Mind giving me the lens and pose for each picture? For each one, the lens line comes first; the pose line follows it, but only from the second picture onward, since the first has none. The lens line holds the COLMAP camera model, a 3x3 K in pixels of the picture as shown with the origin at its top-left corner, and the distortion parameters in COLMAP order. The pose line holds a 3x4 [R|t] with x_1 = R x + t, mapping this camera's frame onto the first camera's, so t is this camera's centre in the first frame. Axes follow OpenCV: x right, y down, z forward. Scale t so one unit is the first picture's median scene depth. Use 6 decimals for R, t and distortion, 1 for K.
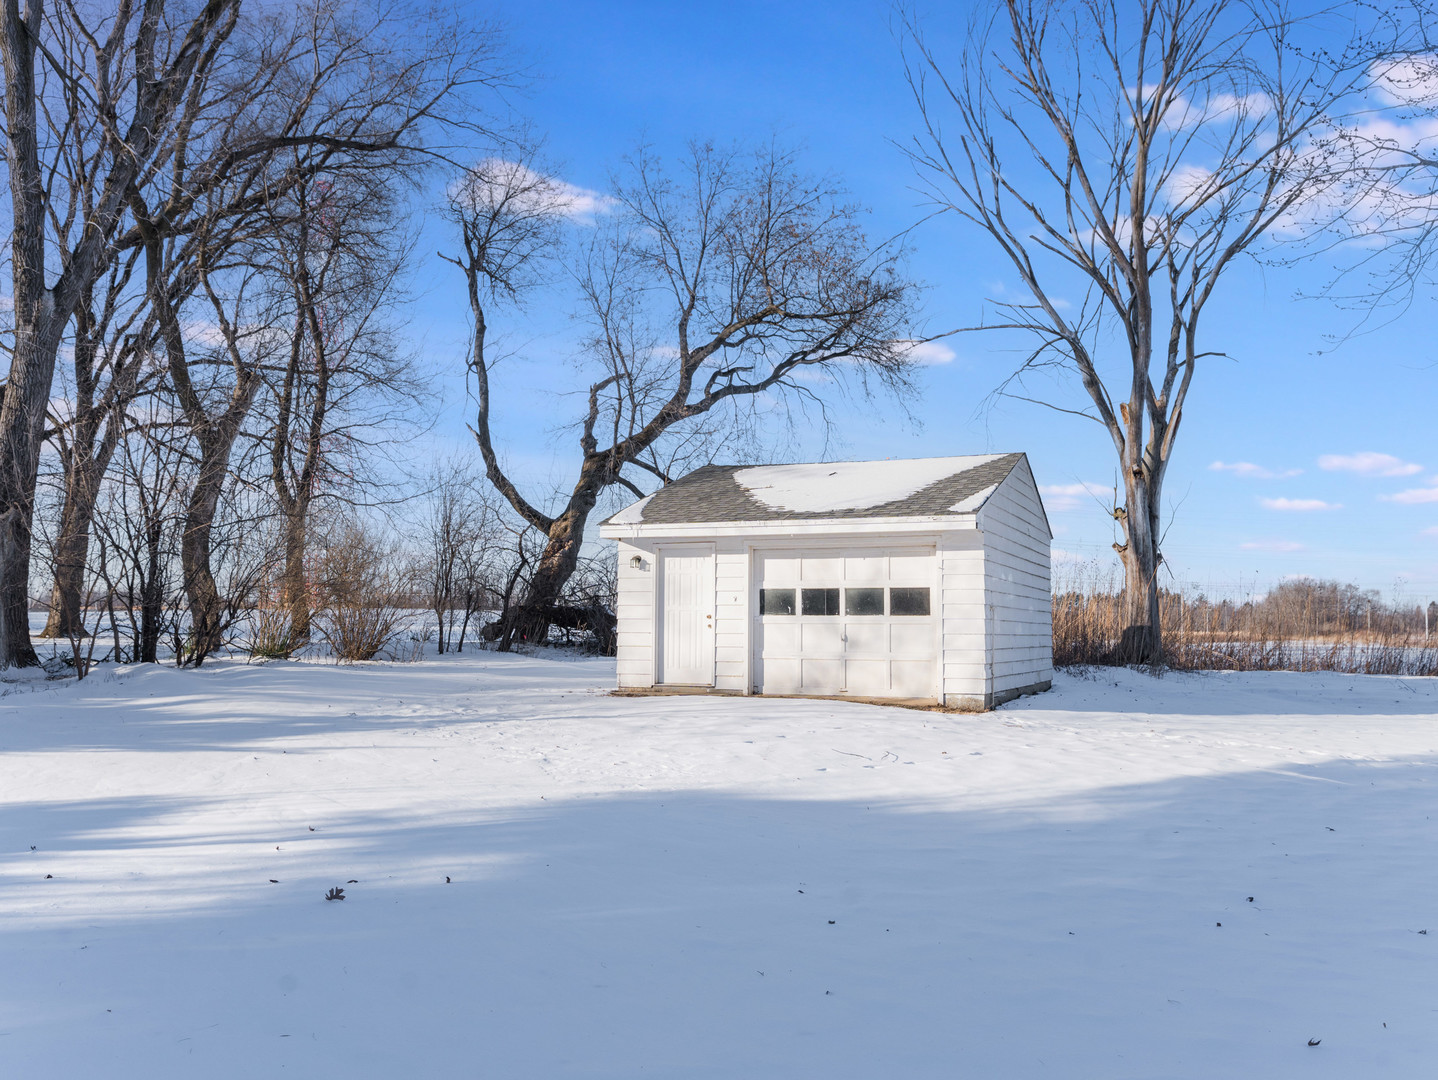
lens RADIAL K [[1269.9, 0, 718.5], [0, 1269.9, 539.1], [0, 0, 1]] dist [-0.074606, -0.002242]
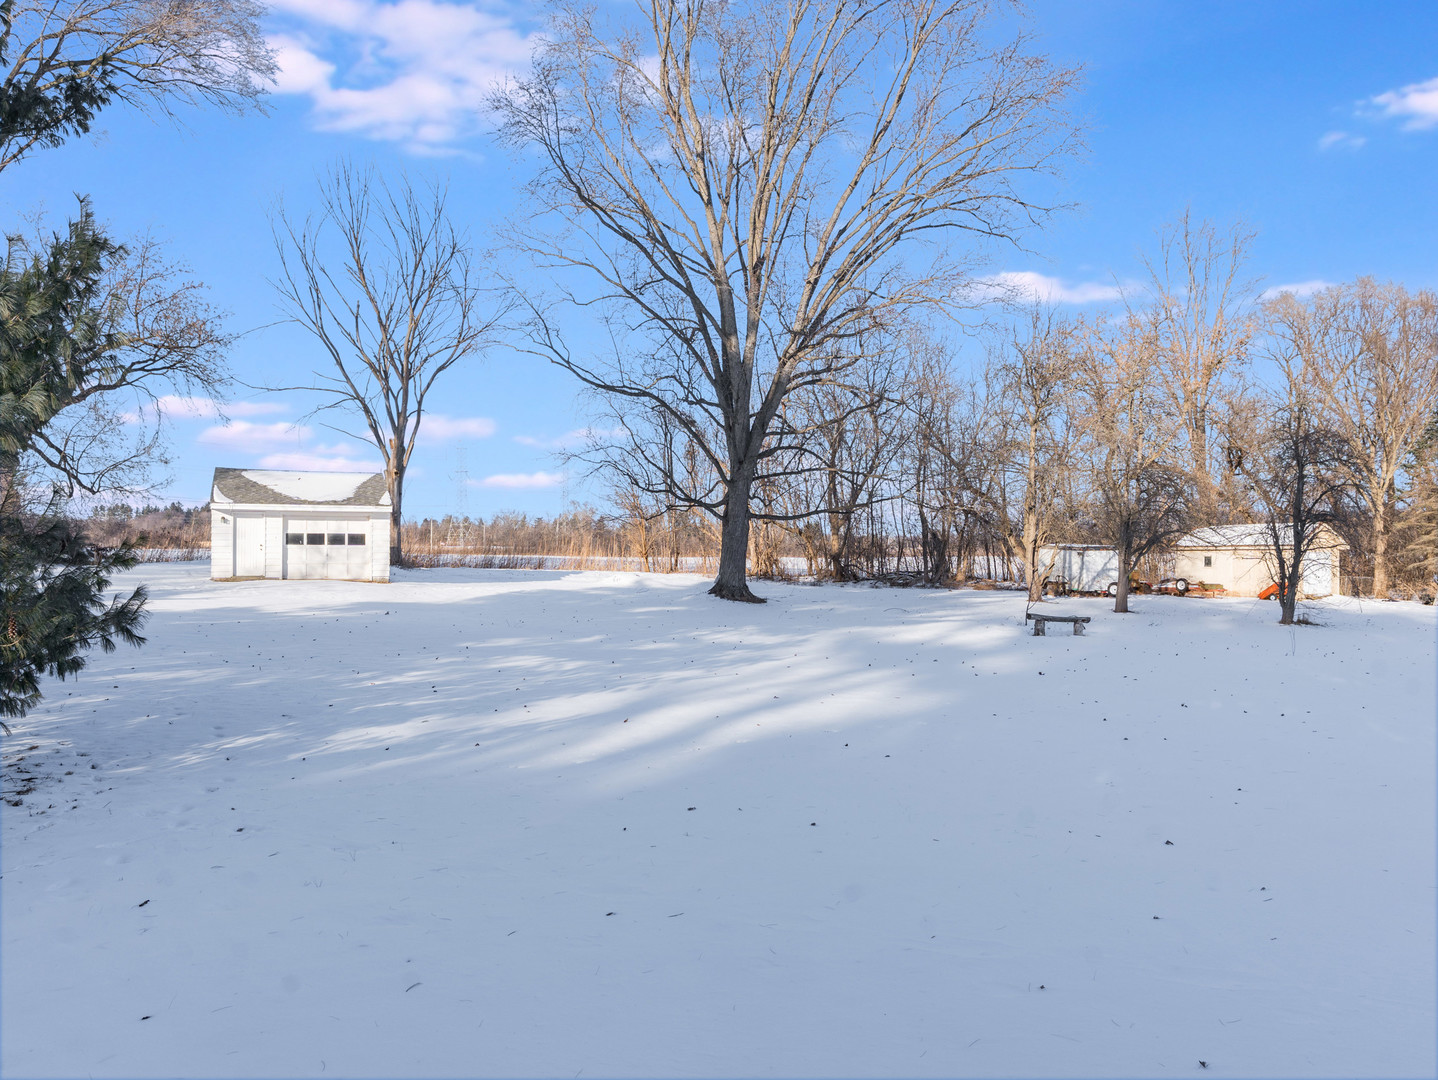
lens RADIAL K [[1113.2, 0, 718.4], [0, 1113.2, 541.9], [0, 0, 1]] dist [-0.002808, -0.000900]
pose [[0.705741, -0.000282, 0.708470, -0.833958], [-0.054965, 0.996964, 0.055150, -0.097692], [-0.706335, -0.077862, 0.703583, -0.949355]]
